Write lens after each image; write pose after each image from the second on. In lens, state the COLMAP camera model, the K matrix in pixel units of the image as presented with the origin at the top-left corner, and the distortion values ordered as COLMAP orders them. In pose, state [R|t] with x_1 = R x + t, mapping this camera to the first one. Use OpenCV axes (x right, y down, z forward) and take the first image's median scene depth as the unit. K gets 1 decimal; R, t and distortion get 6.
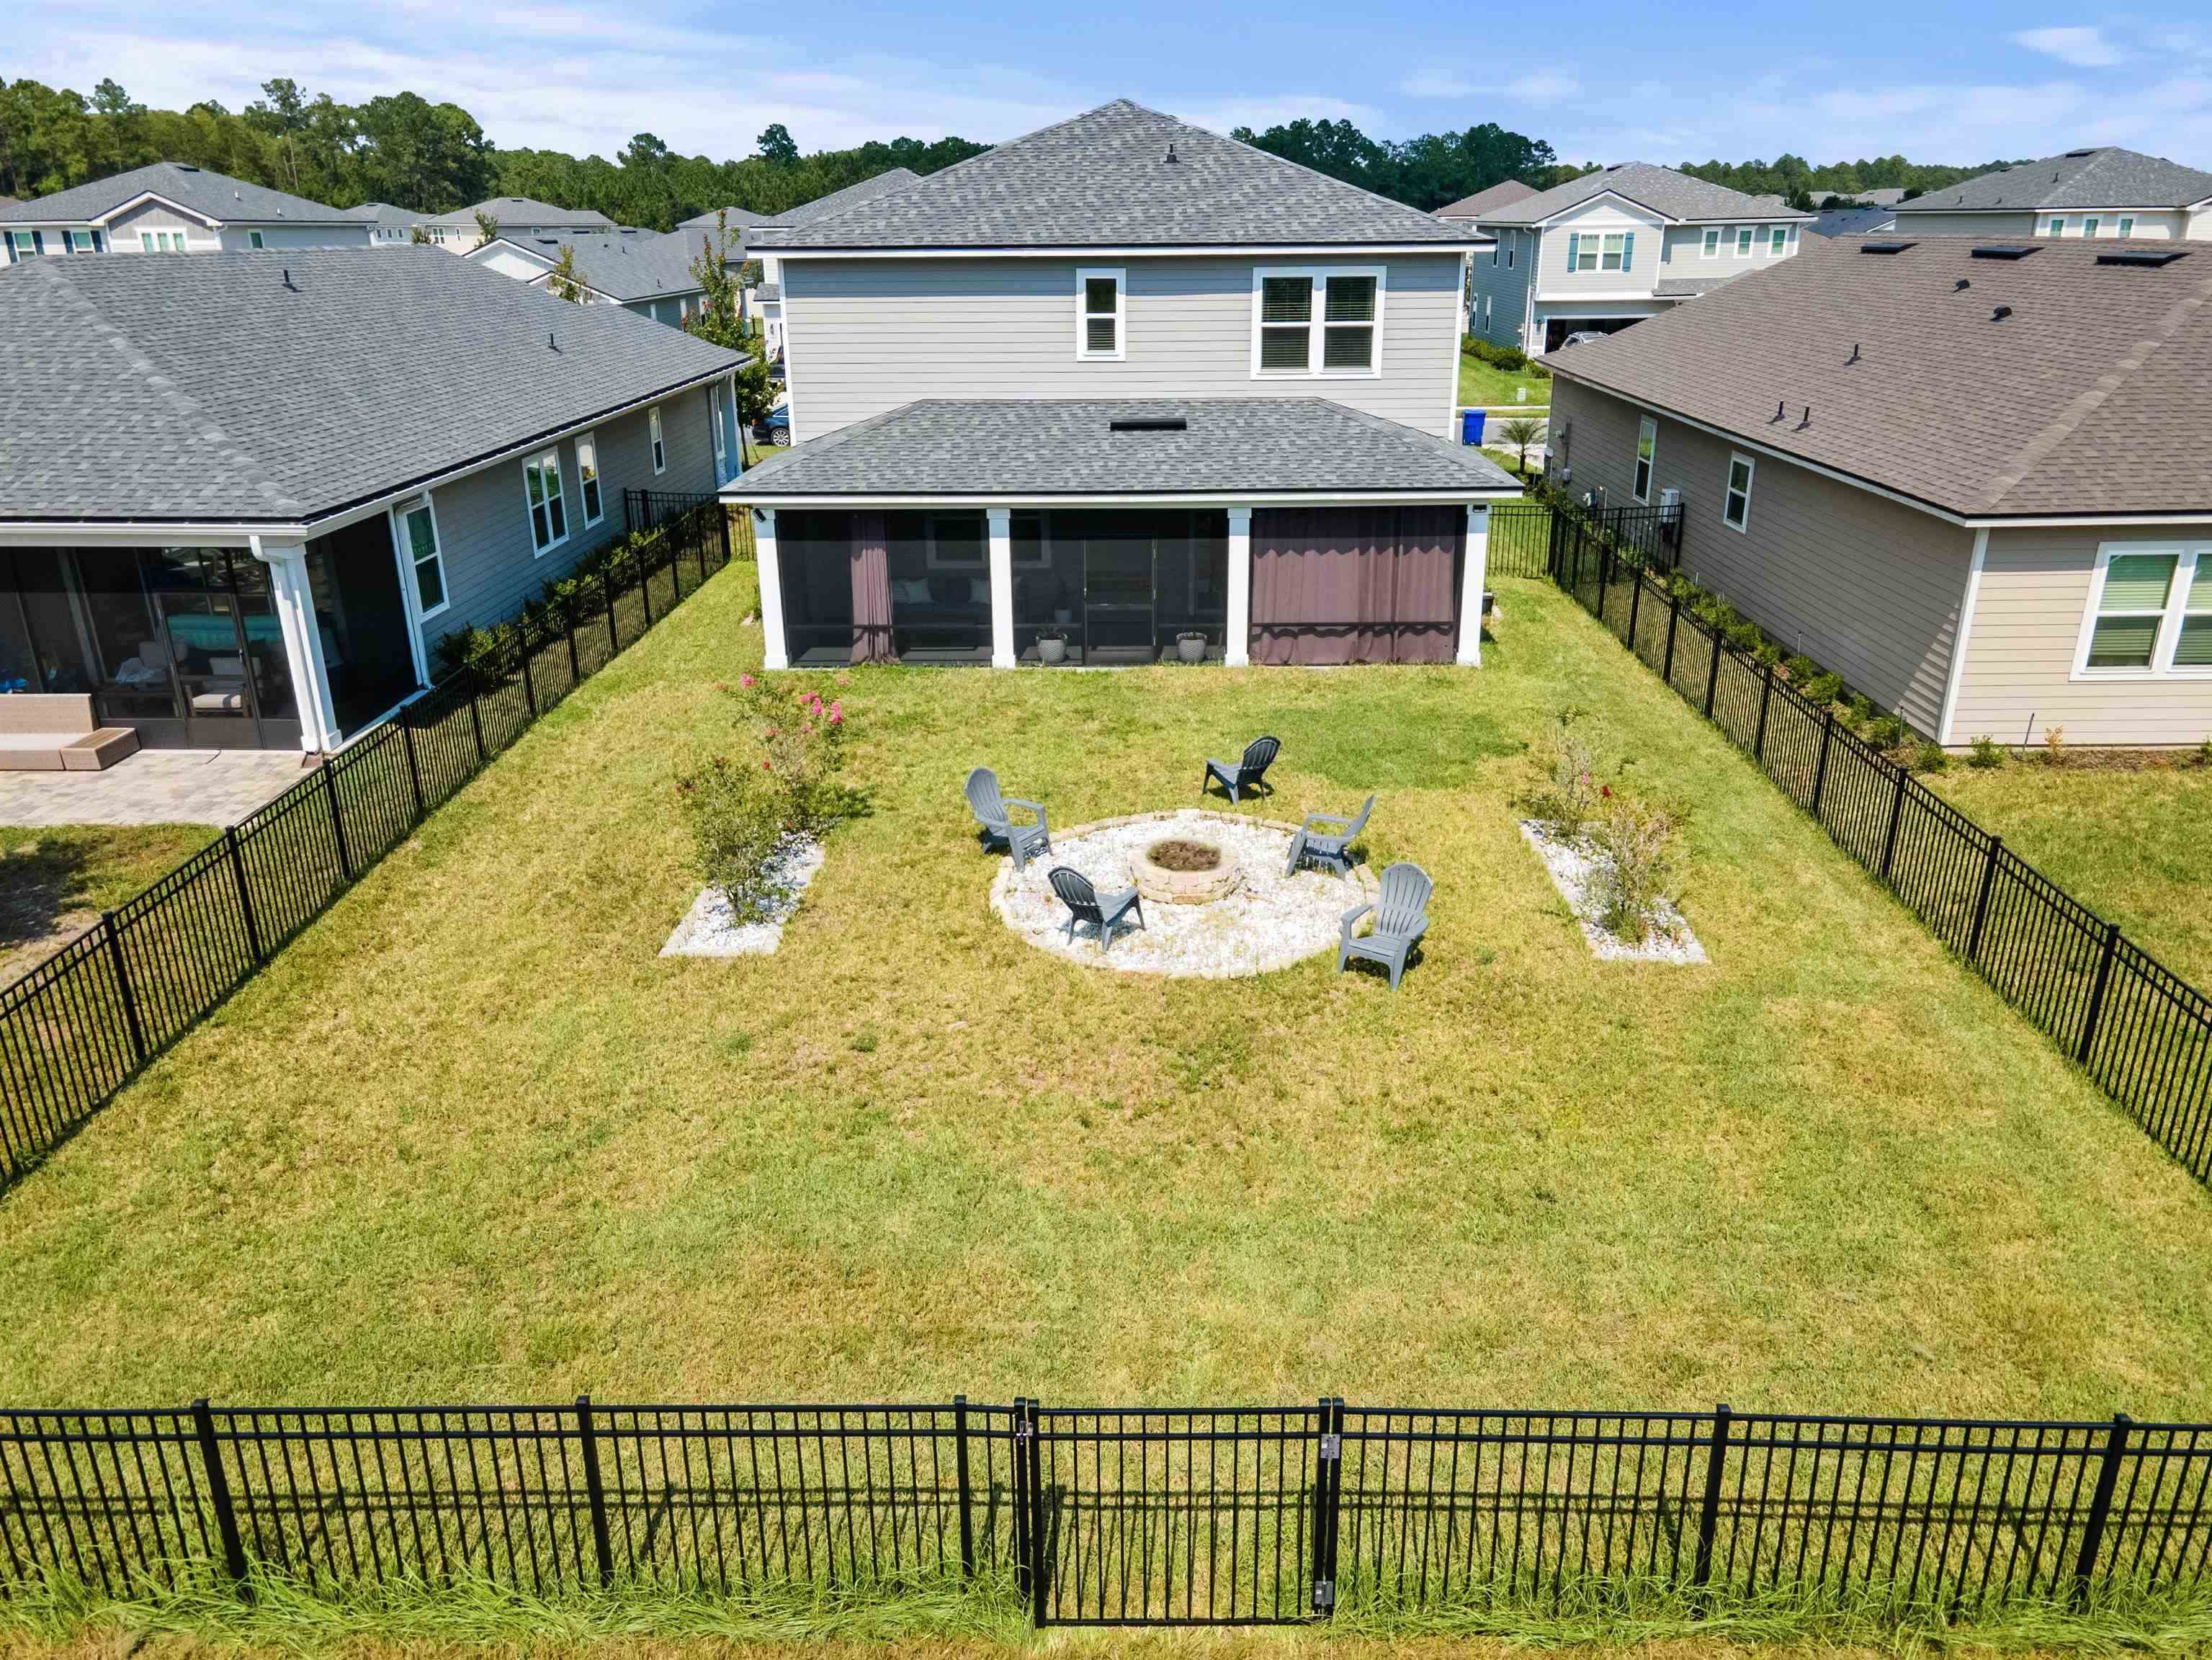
lens RADIAL K [[1613.0, 0, 1108.5], [0, 1613.0, 829.7], [0, 0, 1]] dist [0.045880, 0.008033]
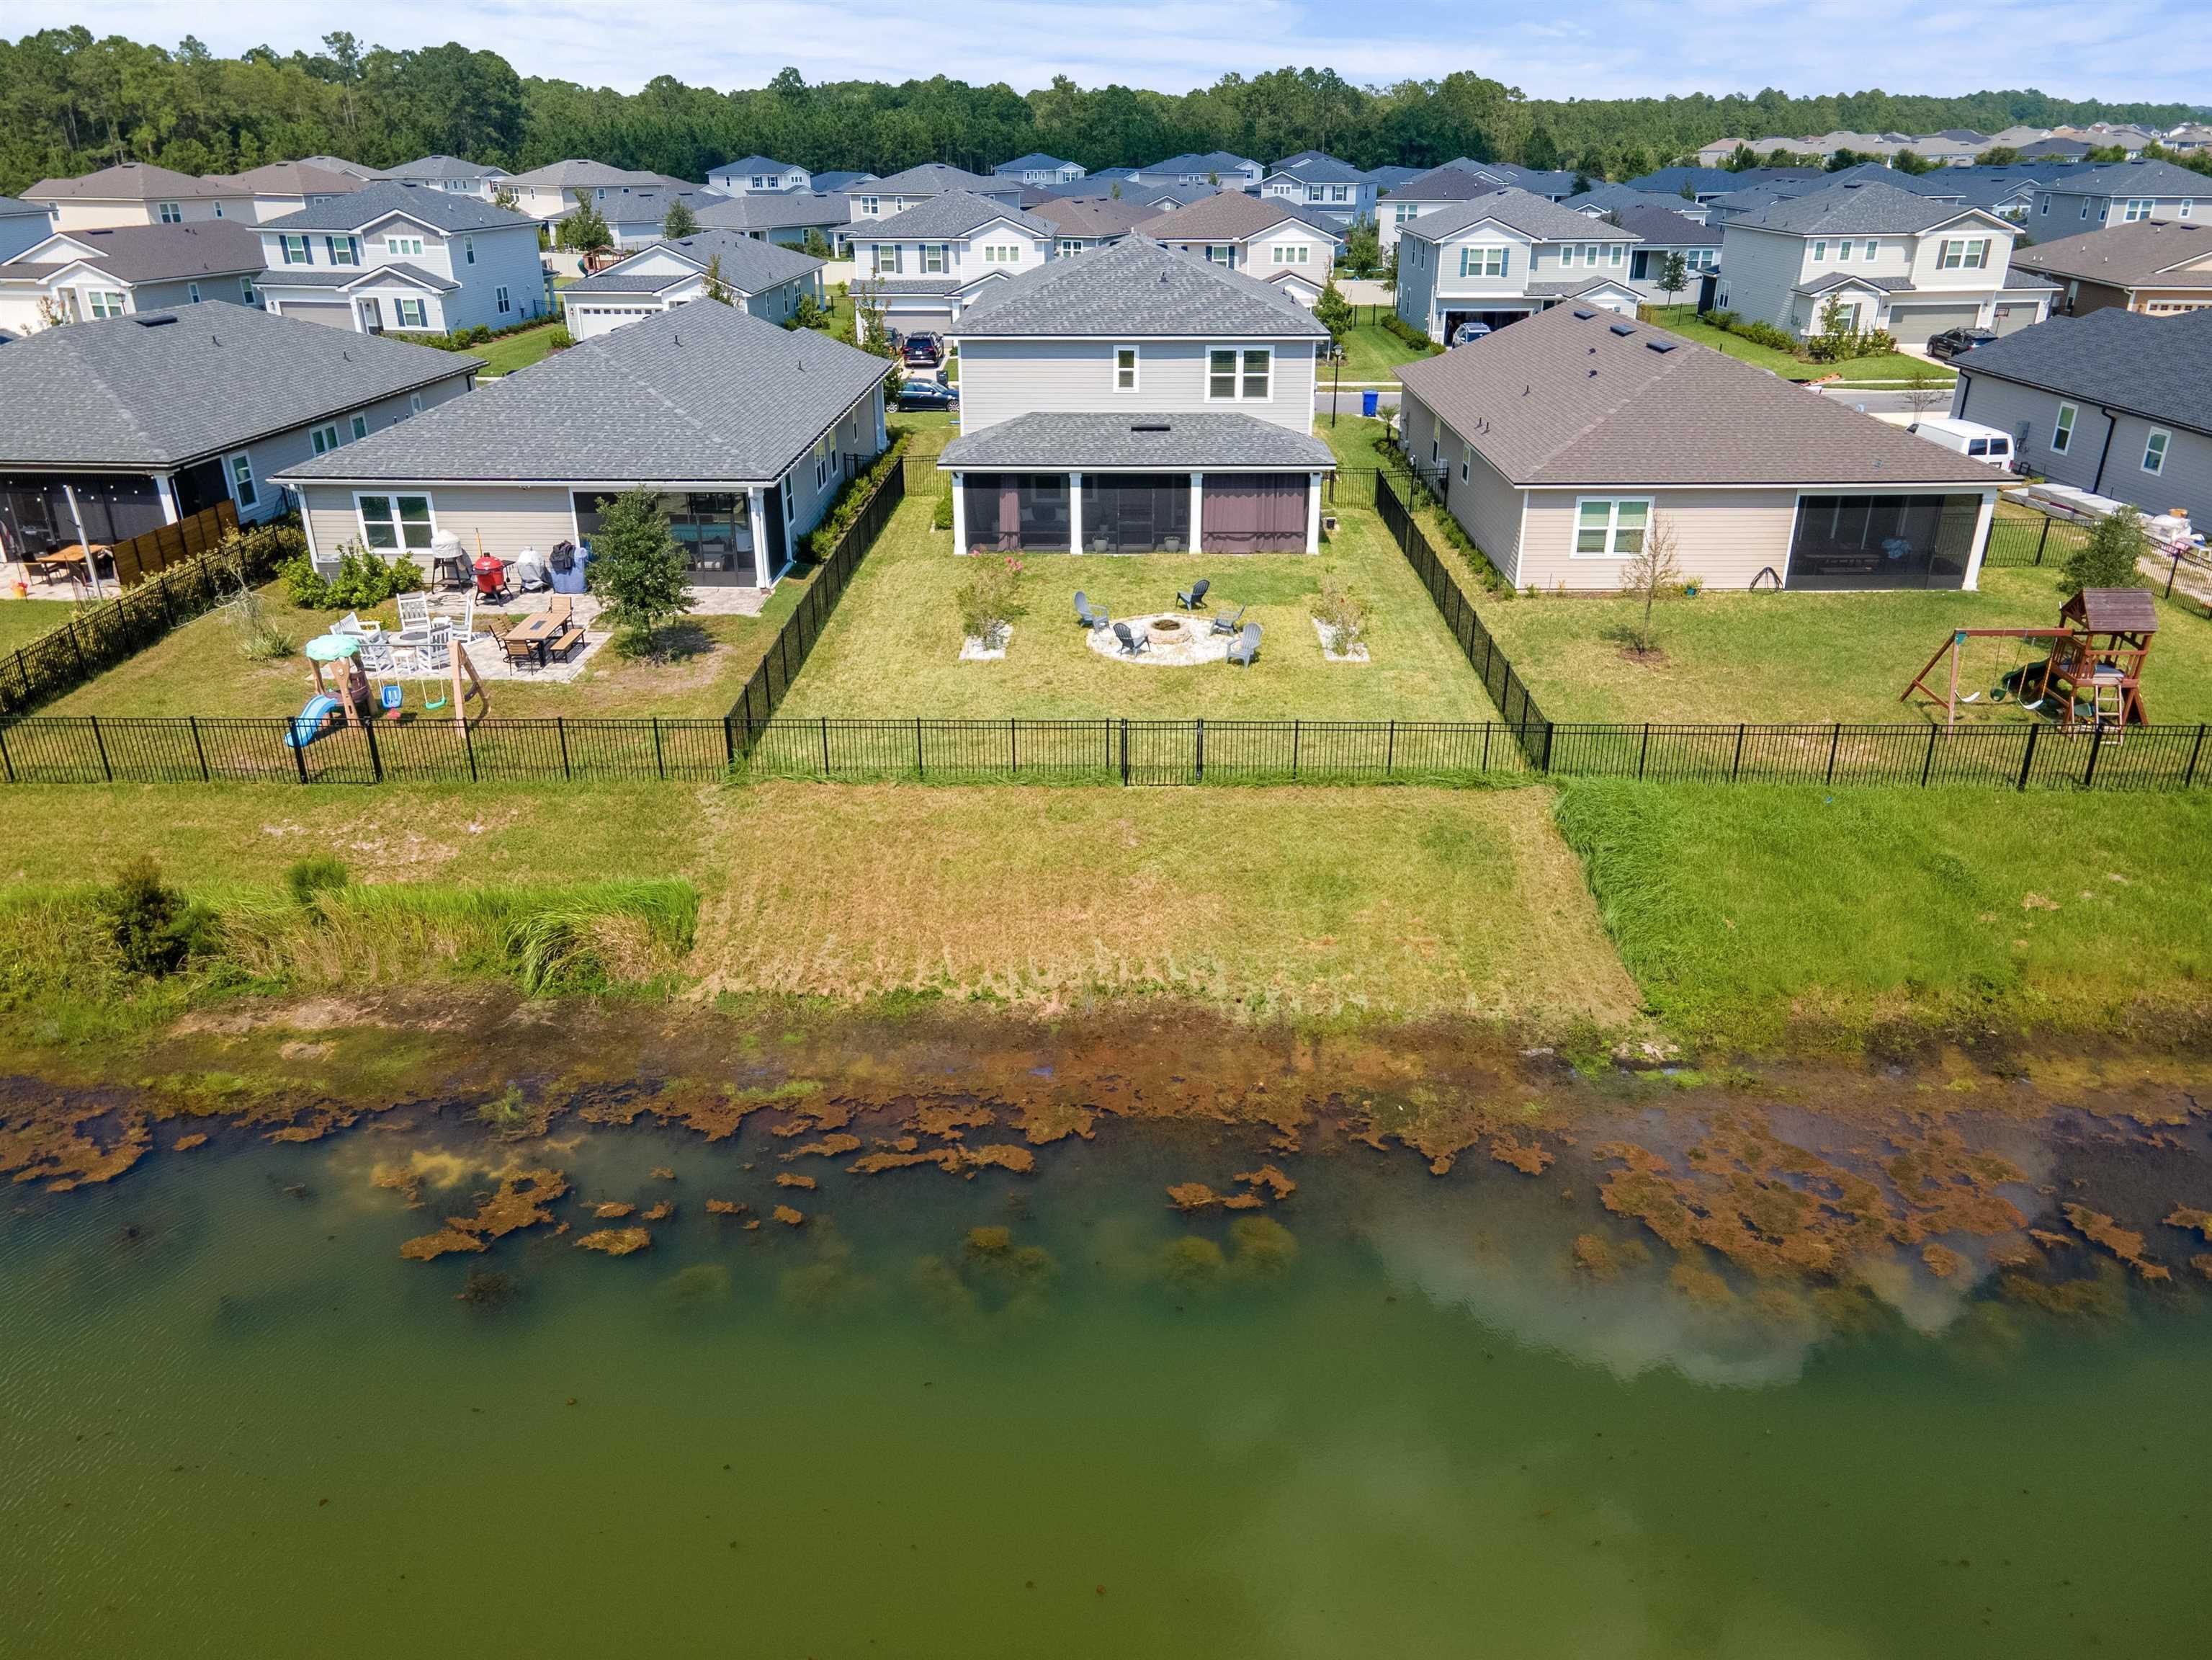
lens RADIAL K [[1613.0, 0, 1108.1], [0, 1613.0, 842.2], [0, 0, 1]] dist [0.045880, 0.008033]
pose [[0.999961, 0.004928, 0.007349, -0.038999], [-0.005299, 0.998671, 0.051263, 0.149181], [-0.007086, -0.051300, 0.998658, -0.983765]]
